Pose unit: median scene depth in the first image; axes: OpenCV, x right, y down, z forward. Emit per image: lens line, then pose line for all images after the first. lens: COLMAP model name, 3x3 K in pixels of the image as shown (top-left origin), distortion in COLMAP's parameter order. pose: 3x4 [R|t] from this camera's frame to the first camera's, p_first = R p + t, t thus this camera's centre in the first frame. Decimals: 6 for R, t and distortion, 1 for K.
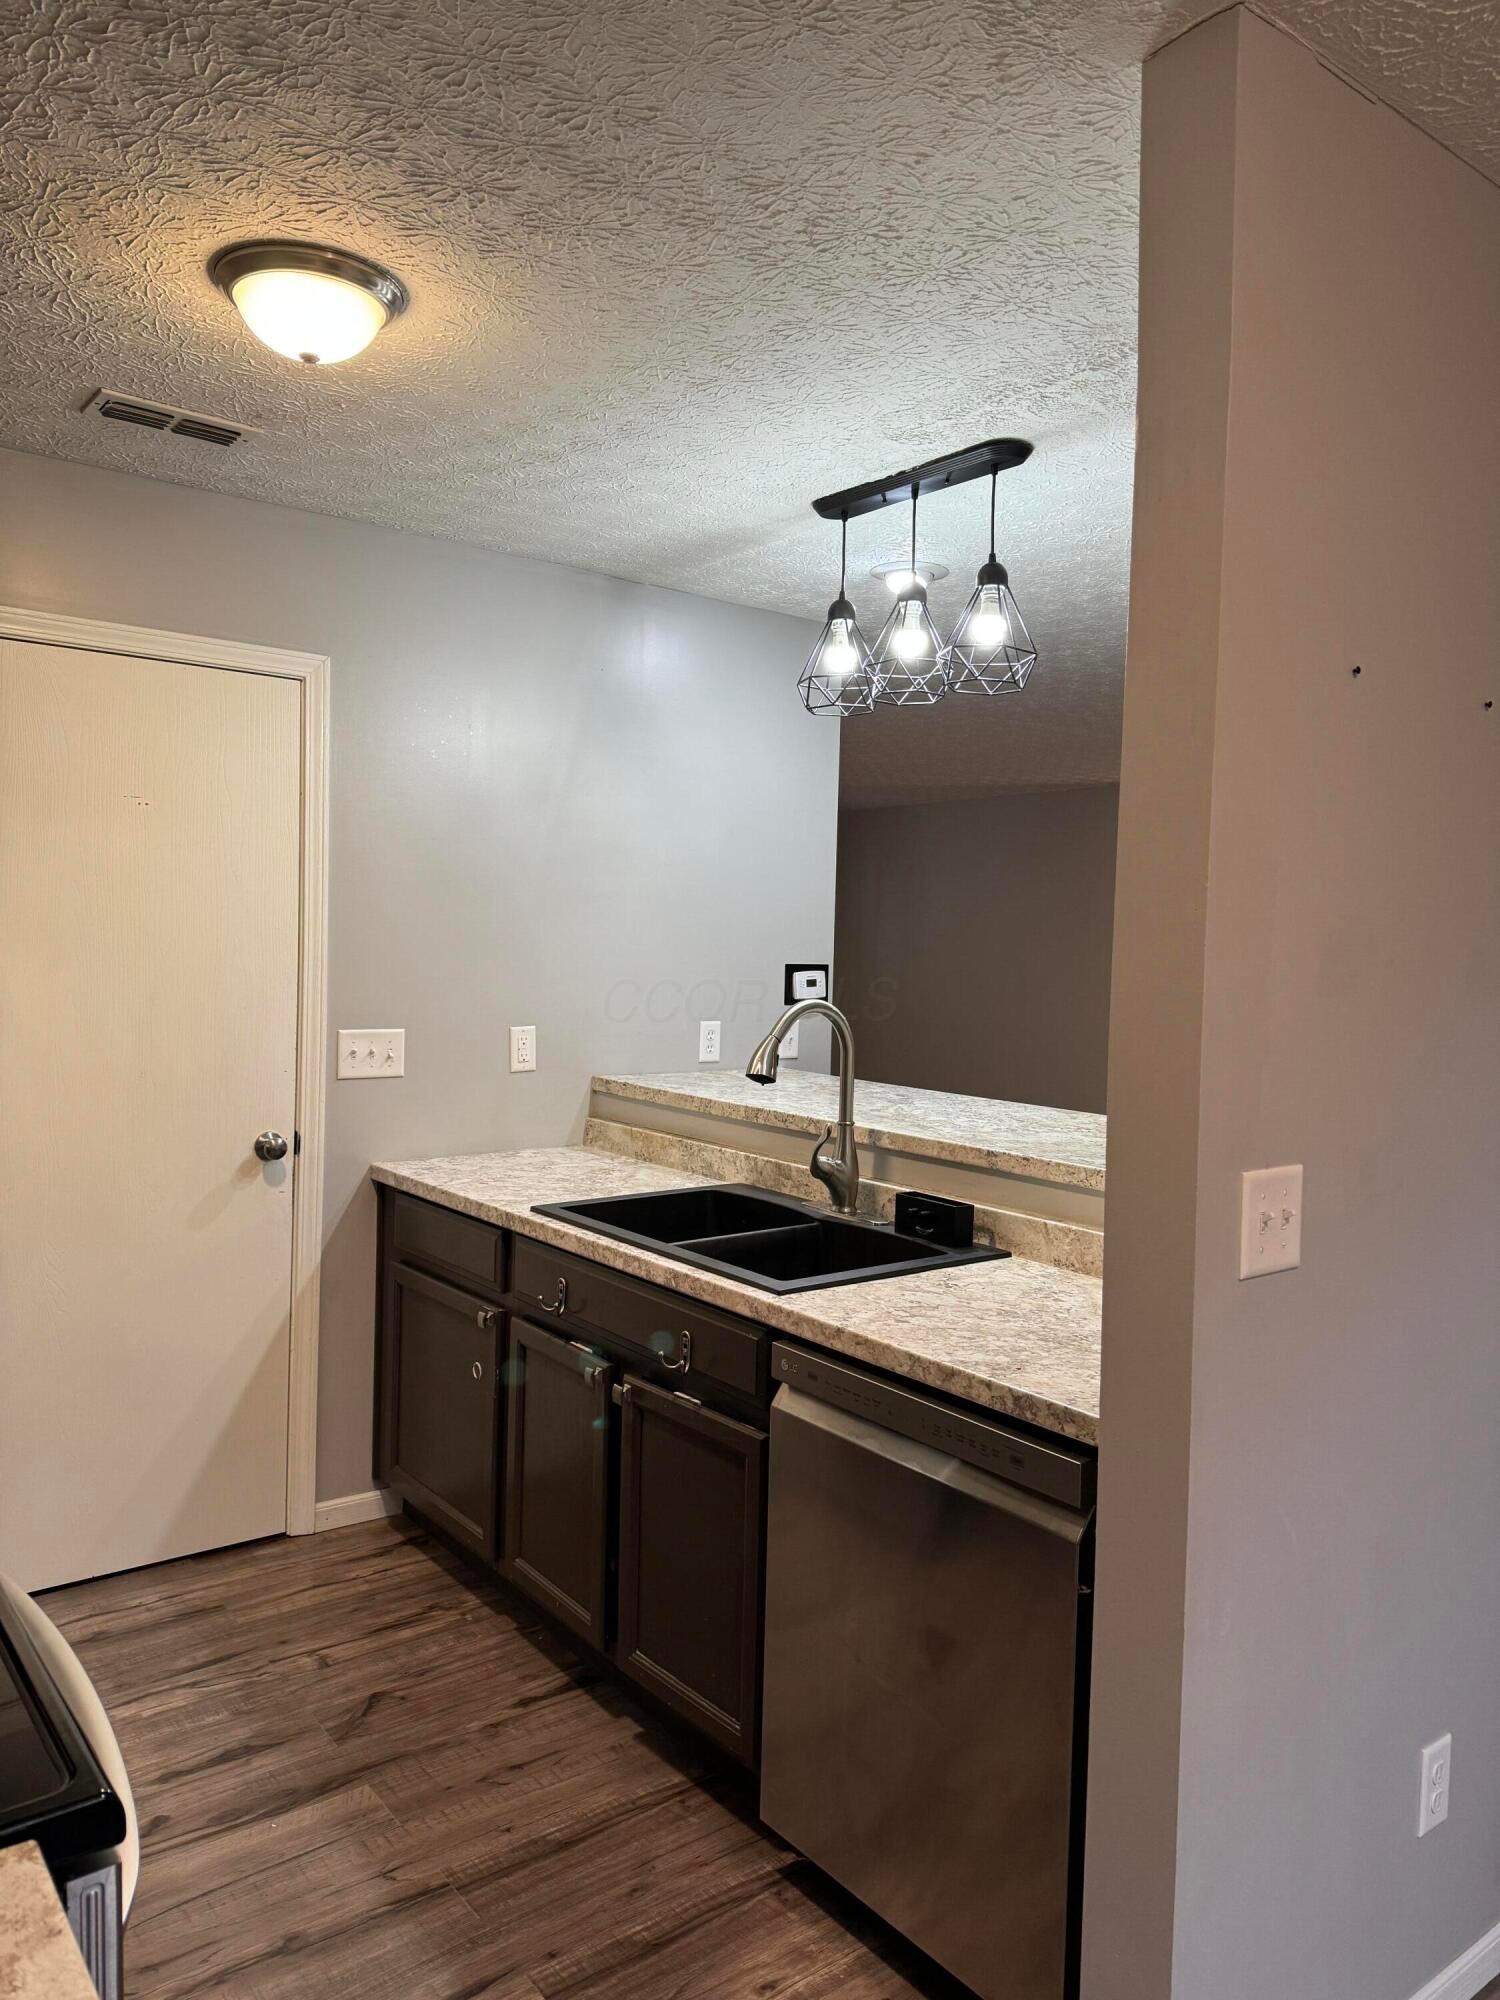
lens RADIAL K [[1395.1, 0, 750.0], [0, 1395.1, 1029.7], [0, 0, 1]] dist [0.000074, -0.001592]
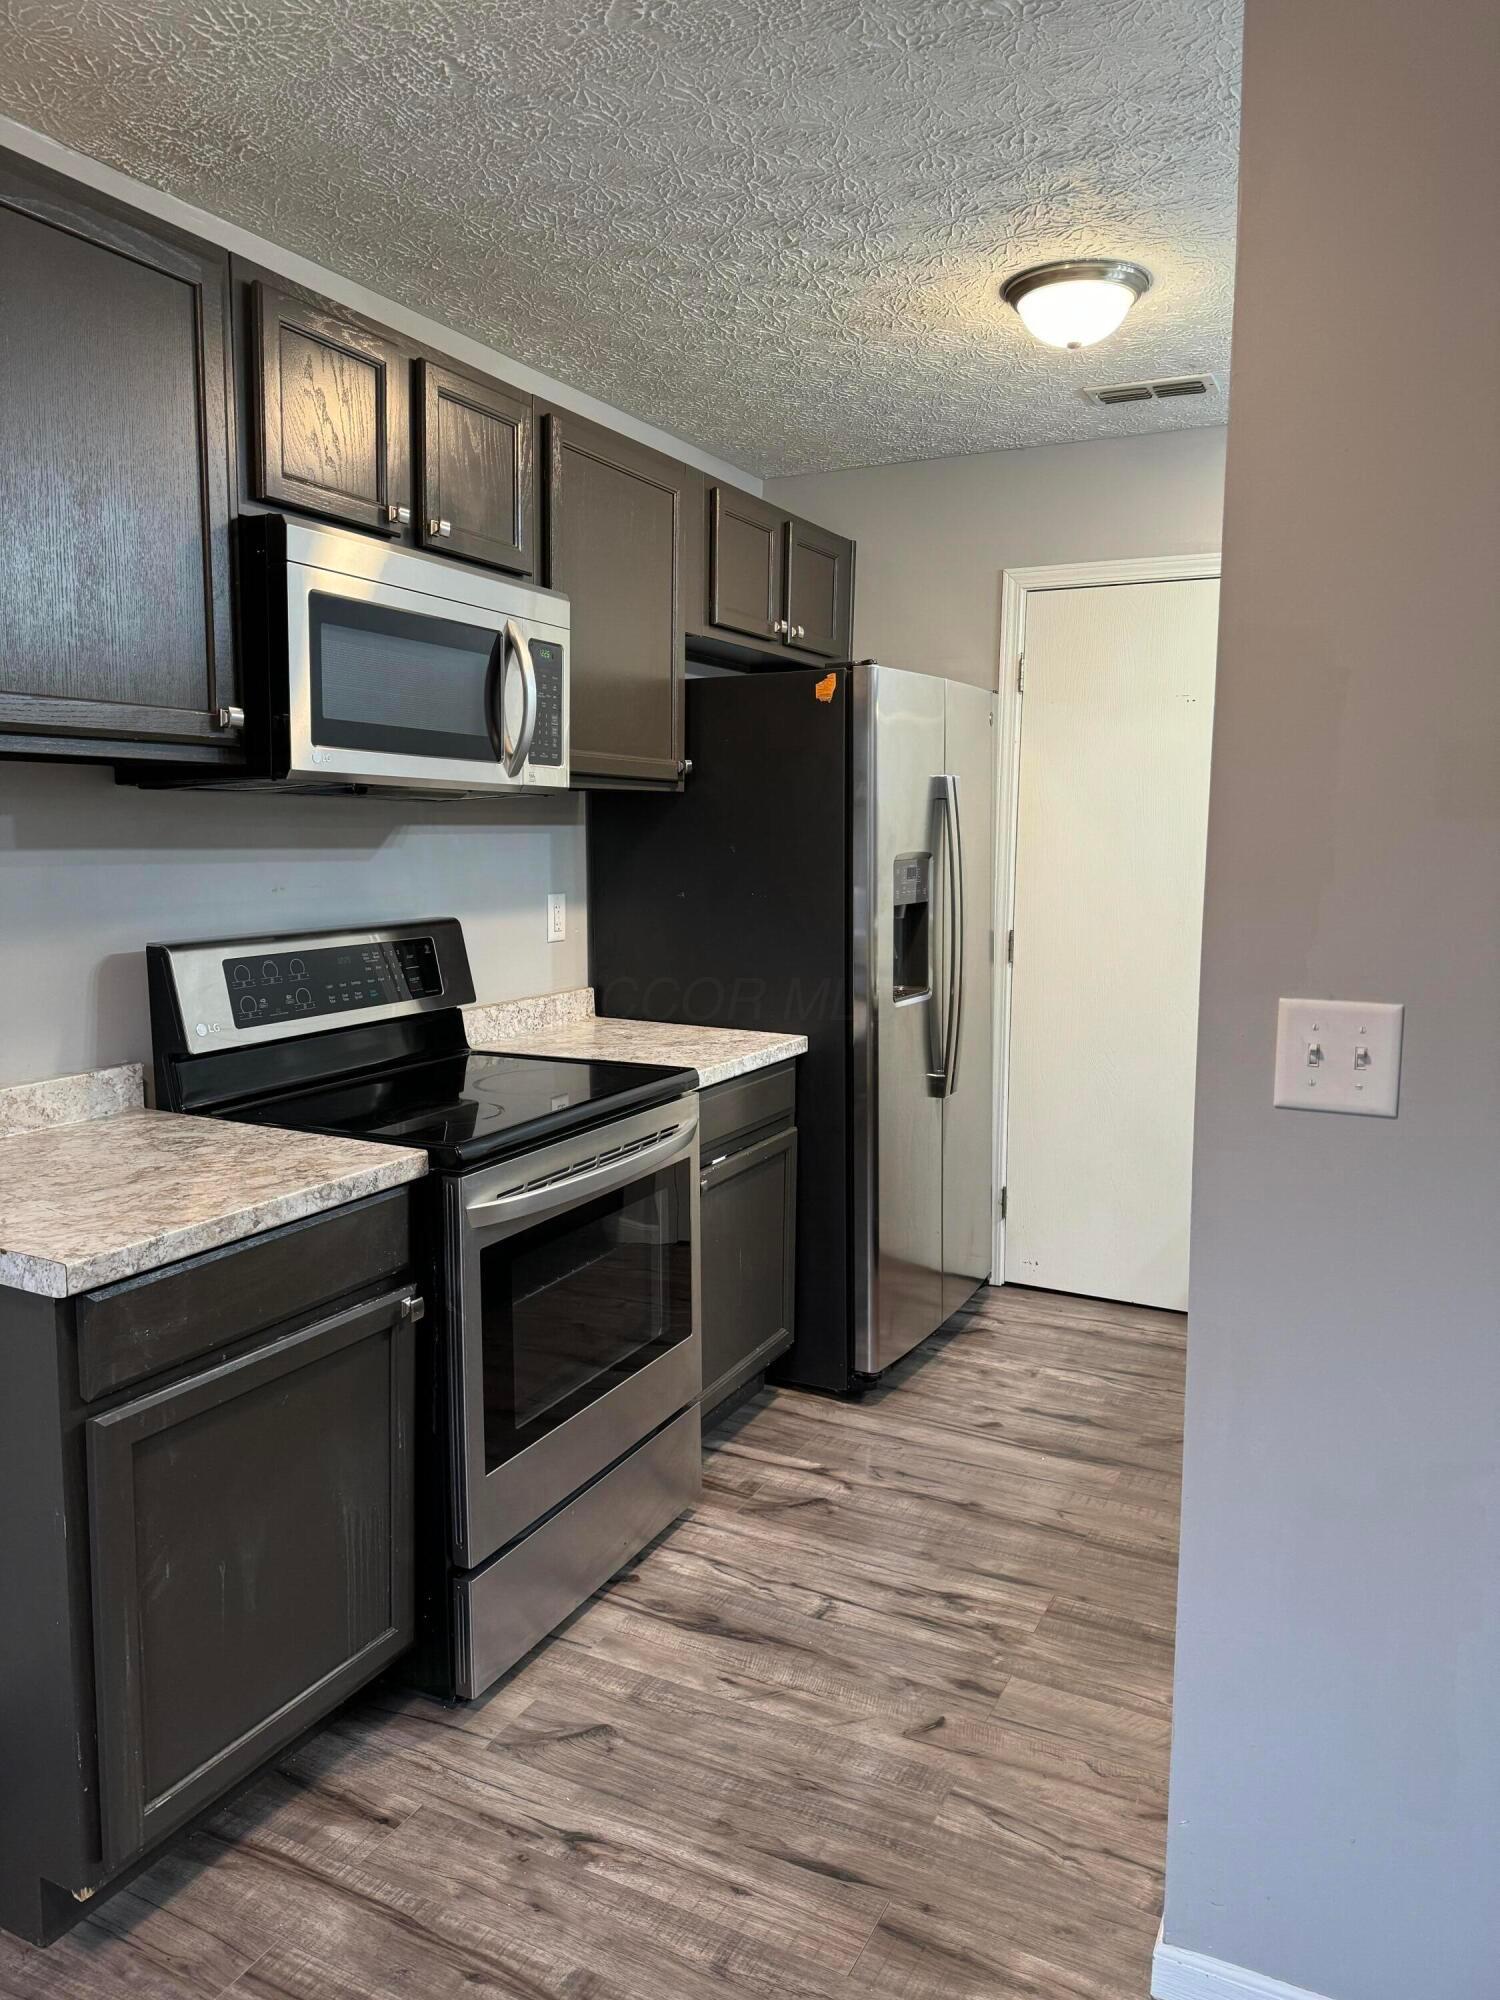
lens RADIAL K [[1421.7, 0, 750.0], [0, 1421.7, 1000.0], [0, 0, 1]] dist [0.004945, -0.000796]
pose [[0.419042, 0.094473, -0.903038, 0.803051], [-0.045960, 0.995504, 0.082819, 0.026426], [0.906803, 0.006799, 0.421501, 0.166489]]
